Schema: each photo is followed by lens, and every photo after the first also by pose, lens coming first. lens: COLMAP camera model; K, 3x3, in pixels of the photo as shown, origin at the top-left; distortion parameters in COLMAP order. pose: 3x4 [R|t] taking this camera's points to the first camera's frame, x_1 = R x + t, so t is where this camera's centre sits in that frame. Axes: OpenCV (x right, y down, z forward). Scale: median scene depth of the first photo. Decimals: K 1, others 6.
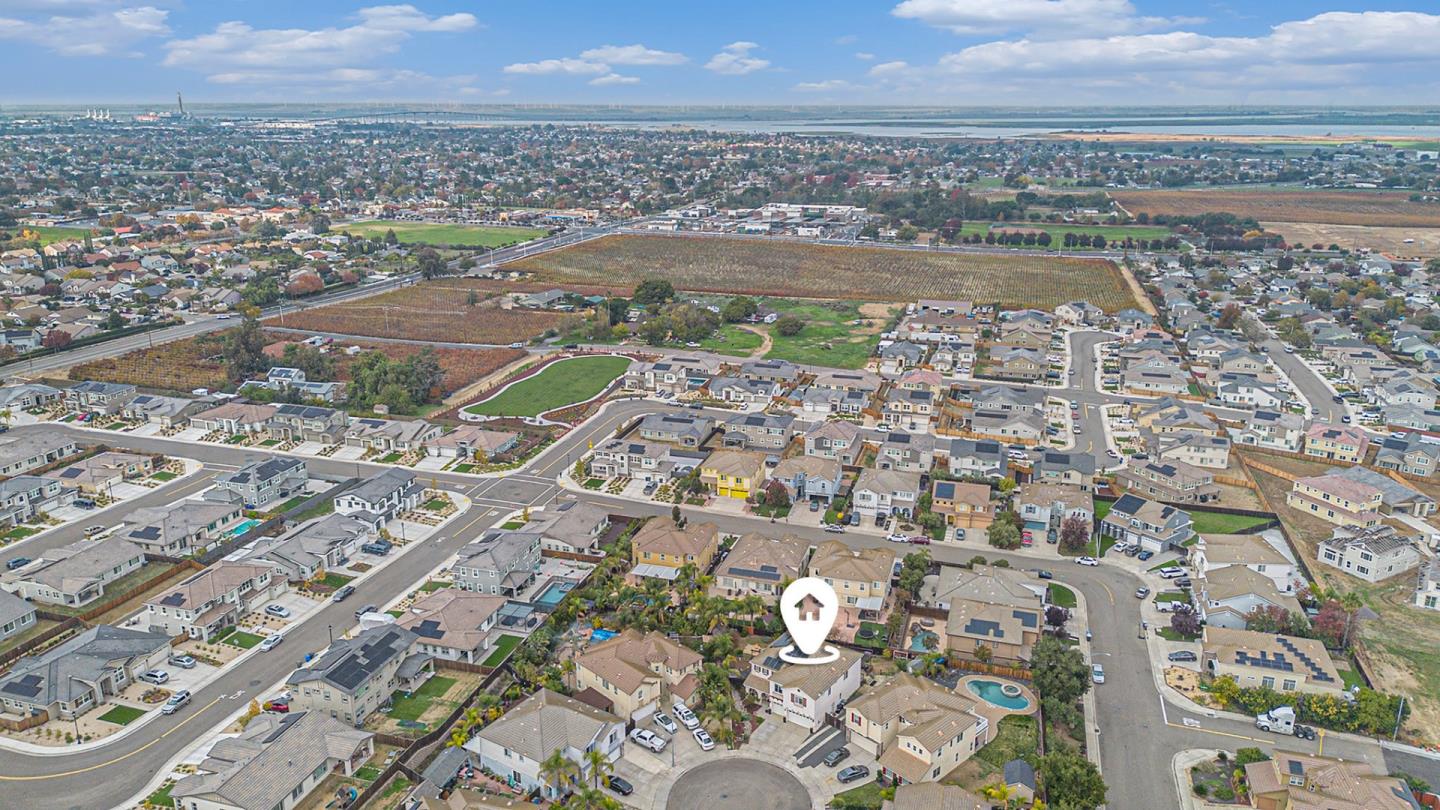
lens RADIAL K [[1022.0, 0, 720.0], [0, 1022.0, 405.0], [0, 0, 1]] dist [0.081518, -0.081361]
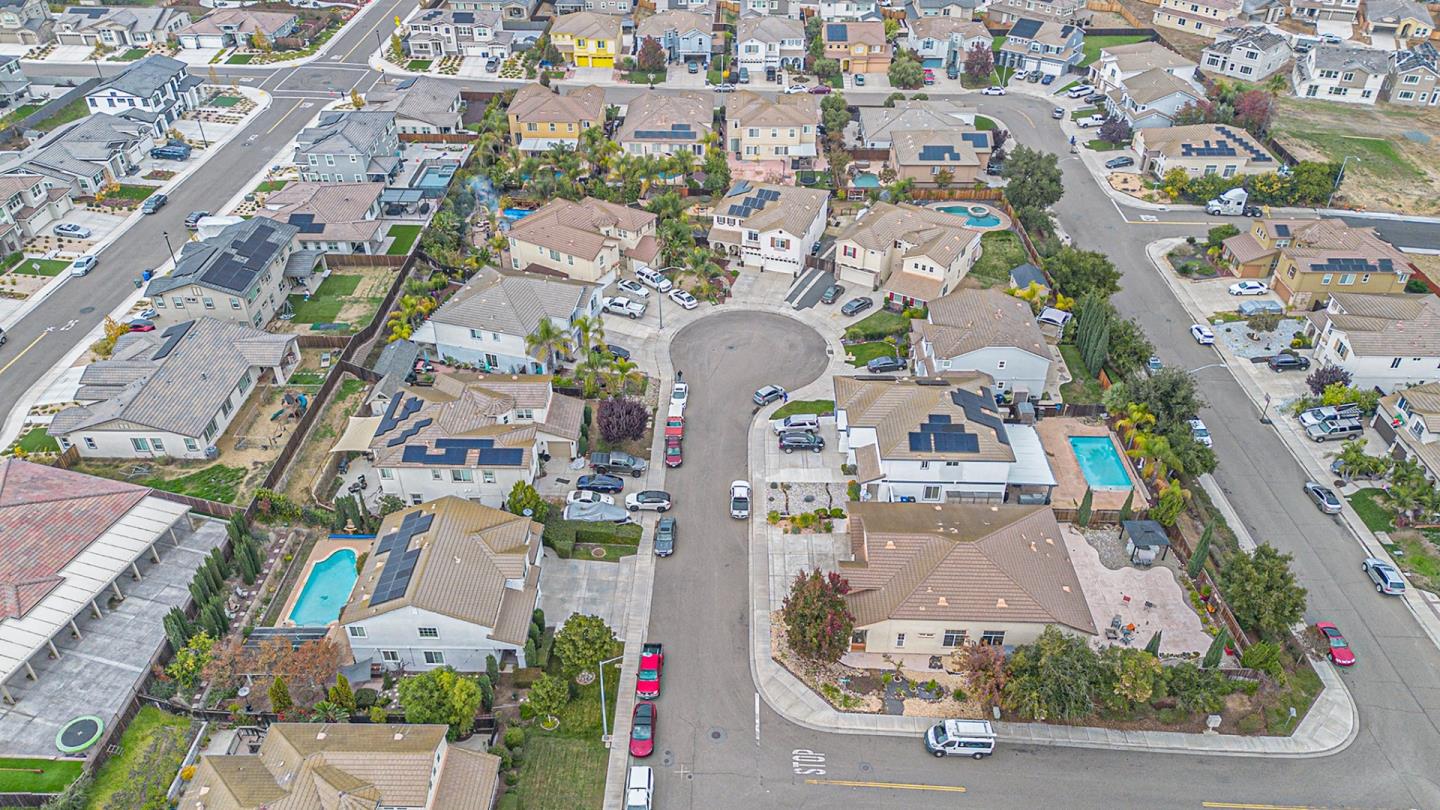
lens RADIAL K [[1022.0, 0, 720.0], [0, 1022.0, 405.0], [0, 0, 1]] dist [0.081518, -0.081361]
pose [[0.961826, -0.157387, 0.223874, -0.160896], [0.076011, 0.939525, 0.333939, 0.099445], [-0.262892, -0.304174, 0.915623, 0.136152]]
